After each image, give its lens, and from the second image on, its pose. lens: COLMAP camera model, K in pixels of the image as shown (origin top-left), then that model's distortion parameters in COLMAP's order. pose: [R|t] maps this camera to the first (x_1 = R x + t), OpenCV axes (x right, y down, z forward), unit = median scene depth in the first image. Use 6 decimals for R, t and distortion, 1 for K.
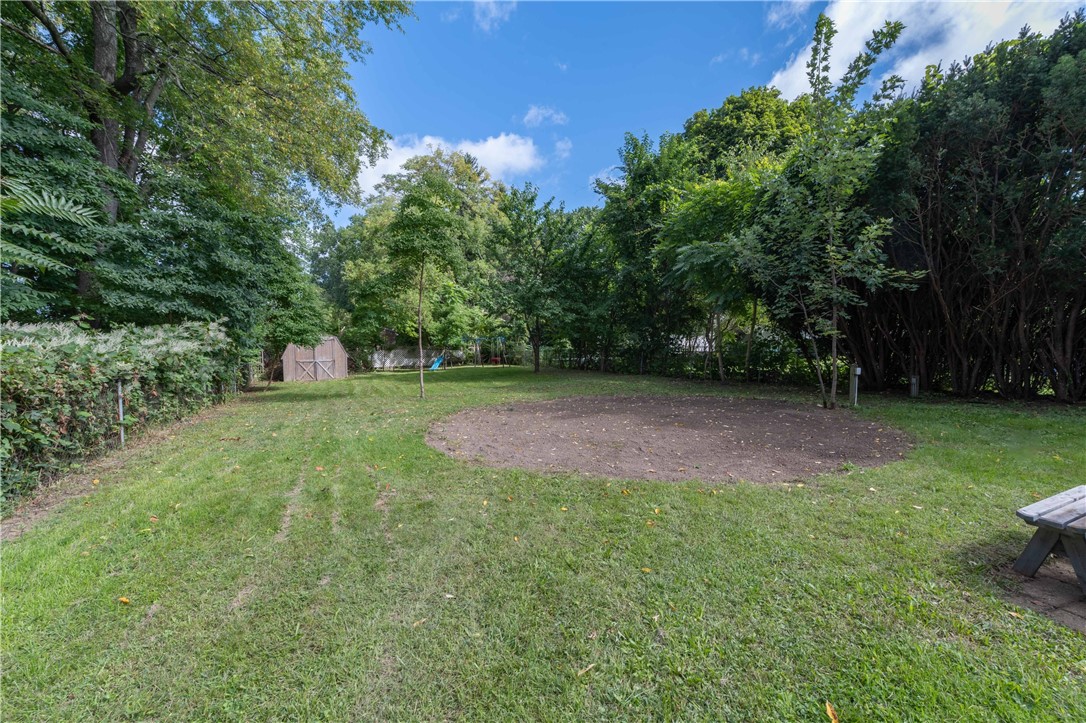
lens RADIAL K [[421.4, 0, 543.8], [0, 421.4, 340.6], [0, 0, 1]] dist [0.000754, 0.000046]
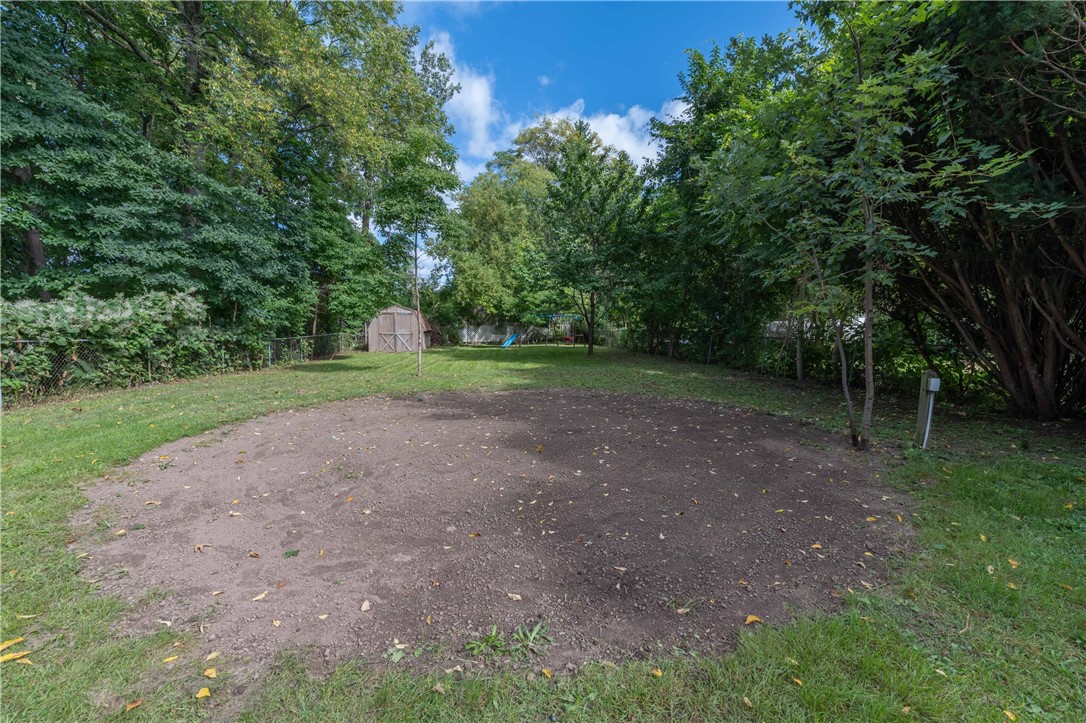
lens RADIAL K [[427.7, 0, 542.3], [0, 427.7, 331.3], [0, 0, 1]] dist [0.000077, -0.000177]
pose [[0.941603, 0.030254, -0.335362, 0.162446], [-0.020349, 0.999248, 0.033010, -0.000462], [0.336109, -0.024258, 0.941511, 0.118142]]
